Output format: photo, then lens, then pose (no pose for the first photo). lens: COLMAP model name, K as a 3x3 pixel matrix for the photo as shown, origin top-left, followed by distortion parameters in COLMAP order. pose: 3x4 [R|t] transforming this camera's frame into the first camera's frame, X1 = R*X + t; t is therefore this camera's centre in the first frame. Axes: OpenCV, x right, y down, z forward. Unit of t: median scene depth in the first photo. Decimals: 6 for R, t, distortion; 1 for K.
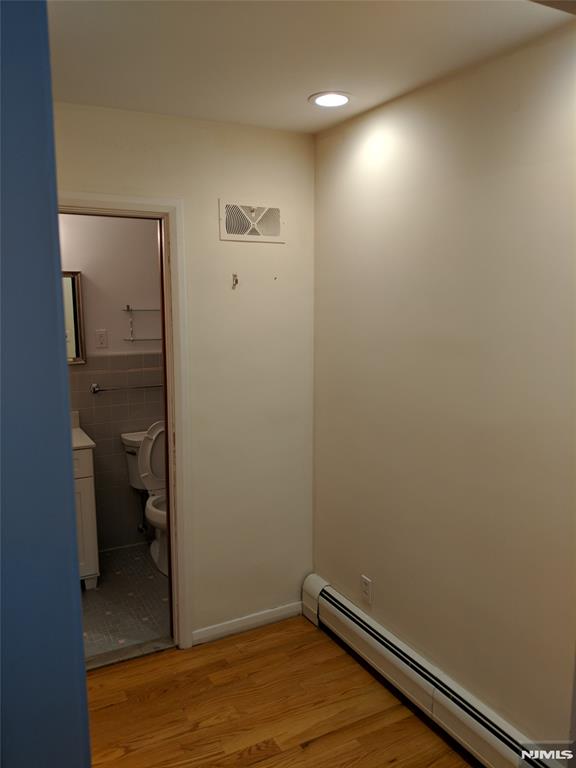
lens RADIAL K [[611.2, 0, 290.2], [0, 611.2, 383.5], [0, 0, 1]] dist [0.016458, -0.002604]
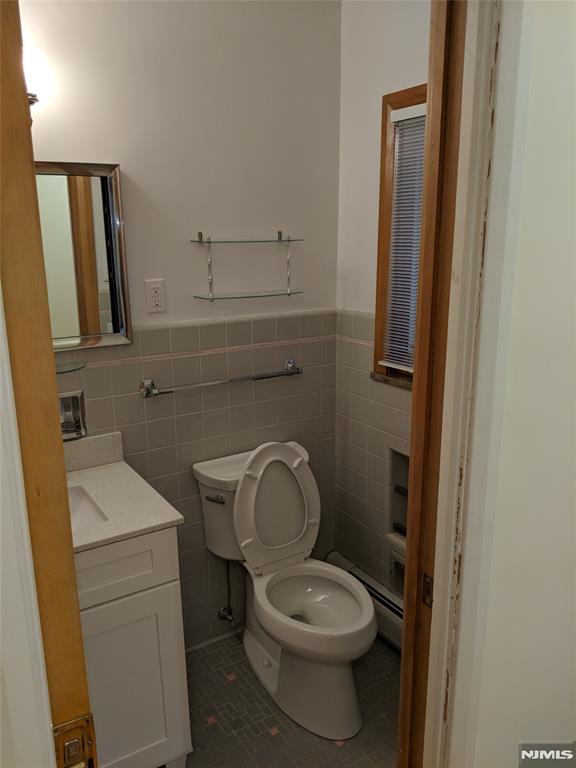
lens RADIAL K [[611.2, 0, 285.4], [0, 611.2, 385.9], [0, 0, 1]] dist [0.016458, -0.002604]
pose [[0.997382, -0.019658, 0.069583, -0.232624], [0.012026, 0.994029, 0.108454, -0.051355], [-0.071299, -0.107333, 0.991663, 0.446920]]
